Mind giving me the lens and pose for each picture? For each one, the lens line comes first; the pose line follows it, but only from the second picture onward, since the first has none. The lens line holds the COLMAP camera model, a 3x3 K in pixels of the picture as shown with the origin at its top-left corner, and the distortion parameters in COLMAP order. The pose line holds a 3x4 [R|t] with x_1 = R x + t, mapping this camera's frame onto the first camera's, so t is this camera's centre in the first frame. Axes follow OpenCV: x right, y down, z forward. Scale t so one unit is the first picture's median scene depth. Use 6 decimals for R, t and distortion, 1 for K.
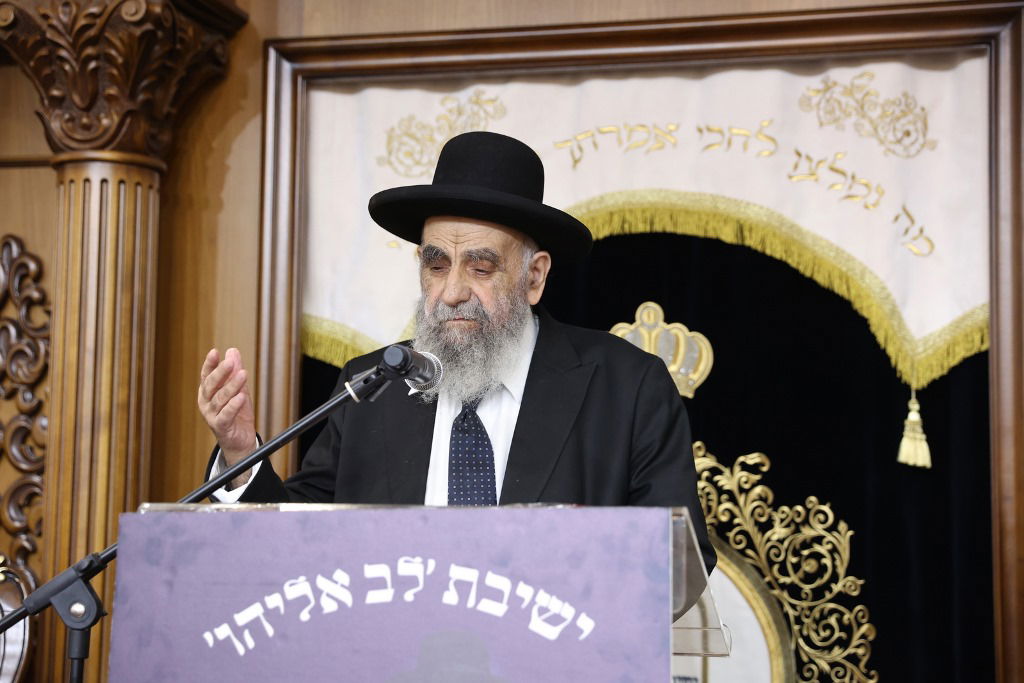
lens RADIAL K [[1876.0, 0, 553.2], [0, 1876.0, 340.7], [0, 0, 1]] dist [0.155855, 0.000000]
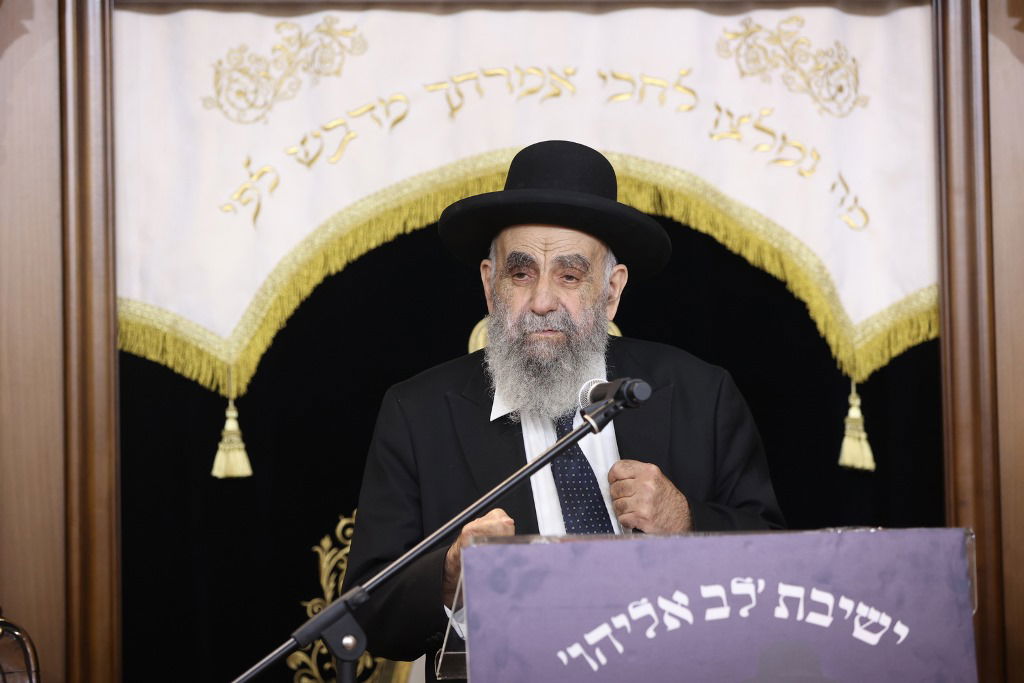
lens RADIAL K [[3877.0, 0, 518.8], [0, 3877.0, 341.7], [0, 0, 1]] dist [0.086283, 0.000000]
pose [[0.936542, -0.012522, 0.350332, -0.576258], [-0.003738, 0.998948, 0.045700, -0.073595], [-0.350536, -0.044110, 0.935510, -0.625651]]
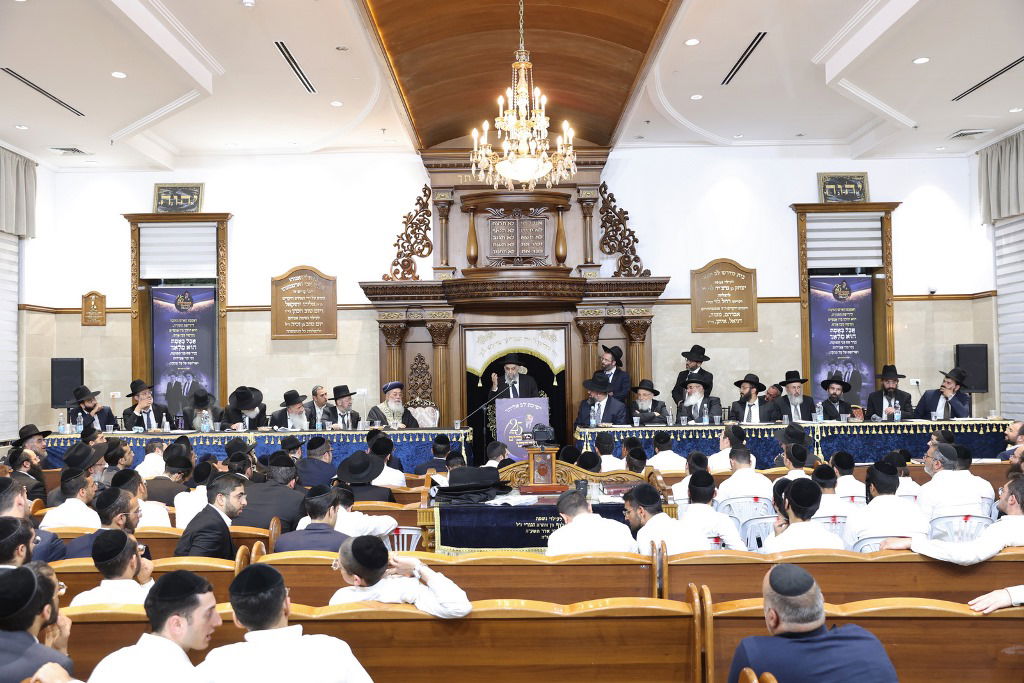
lens RADIAL K [[892.8, 0, 493.6], [0, 892.8, 335.7], [0, 0, 1]] dist [0.038297, -0.000143]
pose [[0.970729, -0.022706, 0.239103, -0.839297], [0.006547, 0.997653, 0.068159, -0.353439], [-0.240090, -0.064598, 0.968599, -2.218136]]
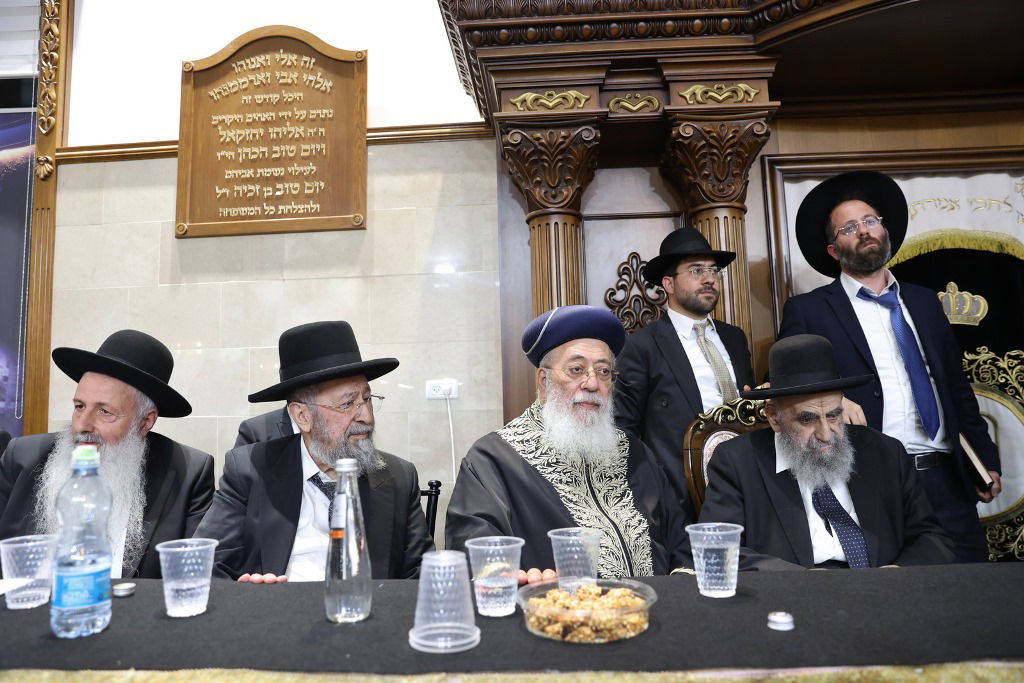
lens RADIAL K [[667.0, 0, 507.9], [0, 667.0, 336.7], [0, 0, 1]] dist [-0.080939, 0.045461]
pose [[0.978309, -0.021559, 0.206025, -0.603165], [0.024659, 0.999618, -0.012487, 0.039263], [-0.205677, 0.017296, 0.978467, 0.395716]]
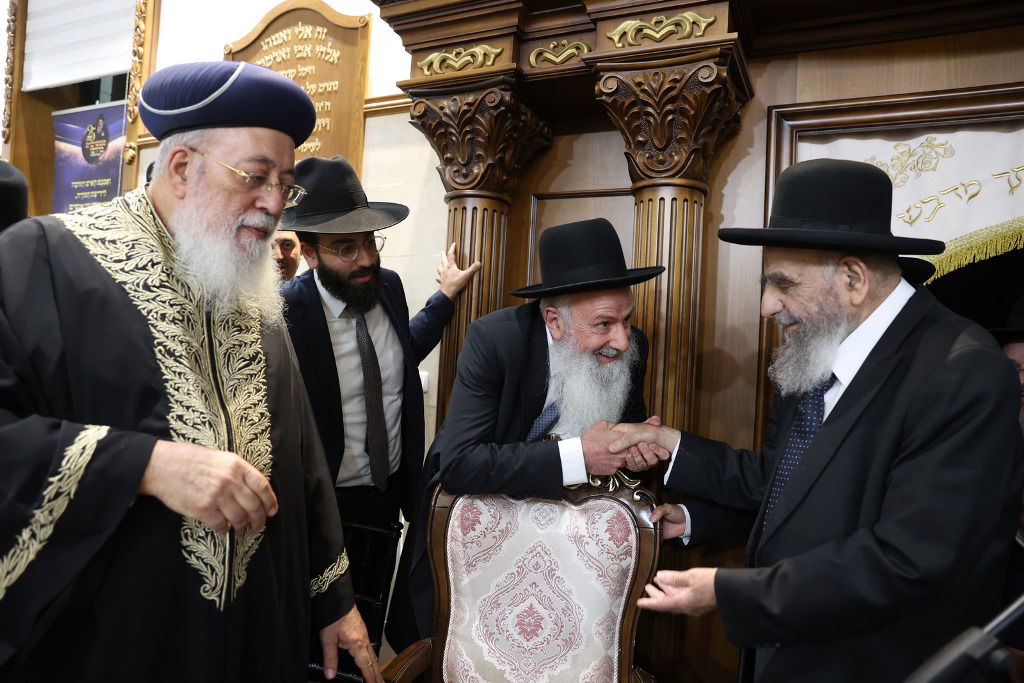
lens RADIAL K [[667.0, 0, 518.5], [0, 667.0, 345.9], [0, 0, 1]] dist [-0.080939, 0.045461]
pose [[0.982414, 0.035930, -0.183225, -0.257425], [-0.021334, 0.996484, 0.081019, -0.012224], [0.185492, -0.075685, 0.979727, 0.482594]]
